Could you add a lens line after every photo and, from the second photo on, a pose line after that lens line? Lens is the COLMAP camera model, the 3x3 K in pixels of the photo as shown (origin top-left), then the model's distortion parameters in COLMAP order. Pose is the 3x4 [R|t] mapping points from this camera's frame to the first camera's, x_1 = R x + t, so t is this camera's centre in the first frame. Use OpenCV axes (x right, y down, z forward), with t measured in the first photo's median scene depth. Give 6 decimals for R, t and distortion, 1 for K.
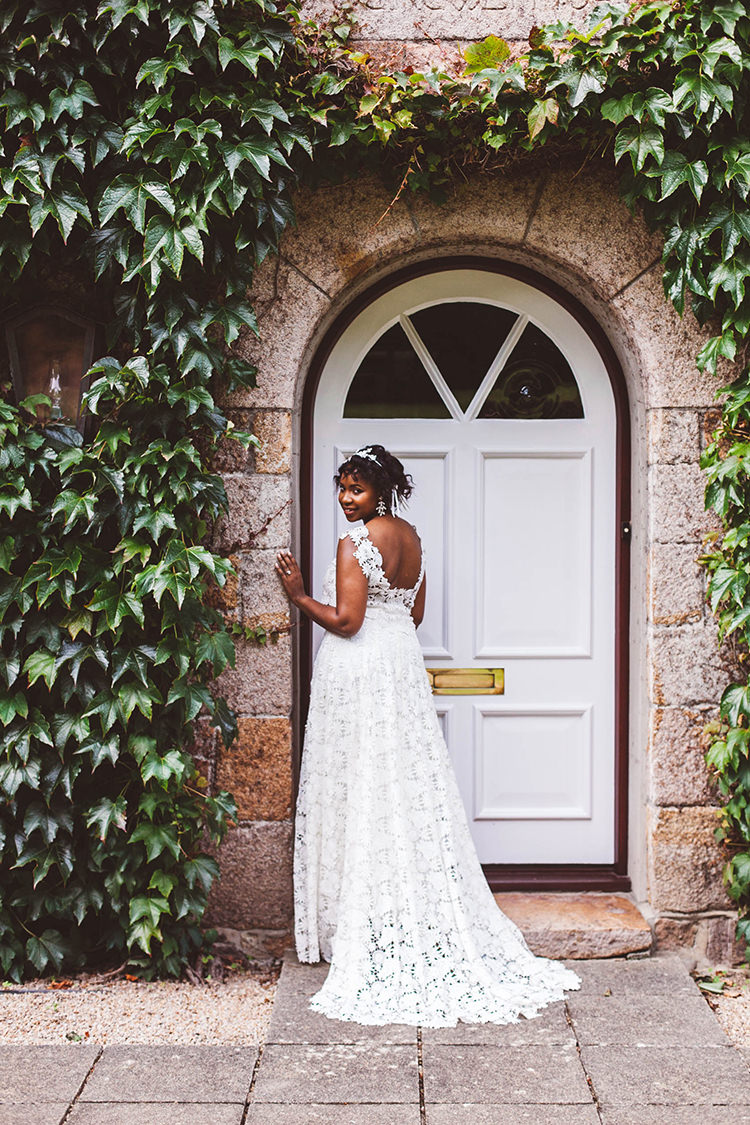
lens RADIAL K [[1629.8, 0, 377.5], [0, 1629.8, 562.4], [0, 0, 1]] dist [-0.028236, 0.000000]
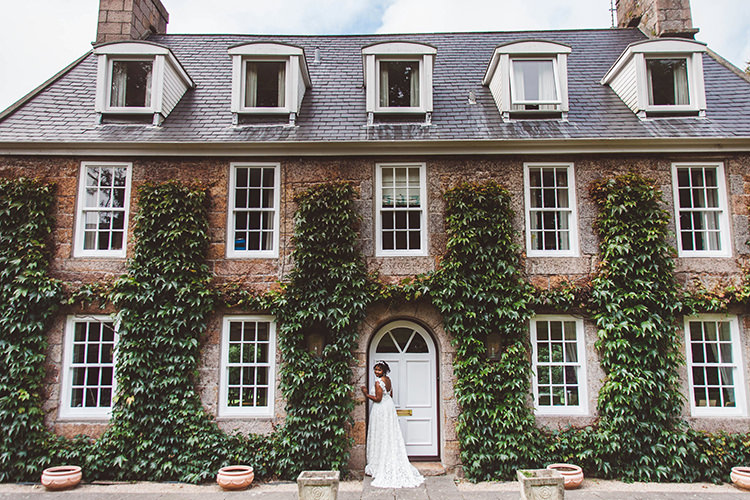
lens RADIAL K [[608.5, 0, 380.5], [0, 608.5, 253.6], [0, 0, 1]] dist [0.022718, 0.001051]
pose [[0.999902, -0.000491, 0.014004, -0.036126], [0.003042, 0.983165, -0.182697, -0.058743], [-0.013678, 0.182721, 0.983070, -0.824575]]
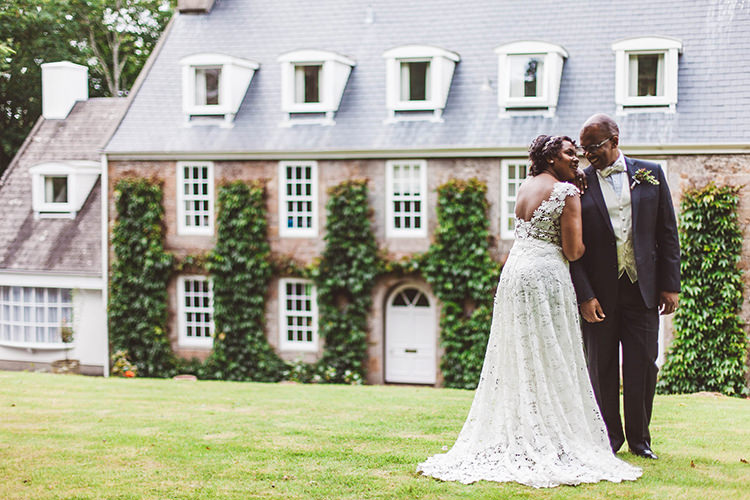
lens RADIAL K [[1086.5, 0, 374.0], [0, 1086.5, 248.4], [0, 0, 1]] dist [-0.028236, 0.000000]
pose [[0.963762, 0.011384, -0.266521, 1.127056], [-0.002718, 0.999456, 0.032861, -0.498536], [0.266750, -0.030945, 0.963269, -3.290020]]
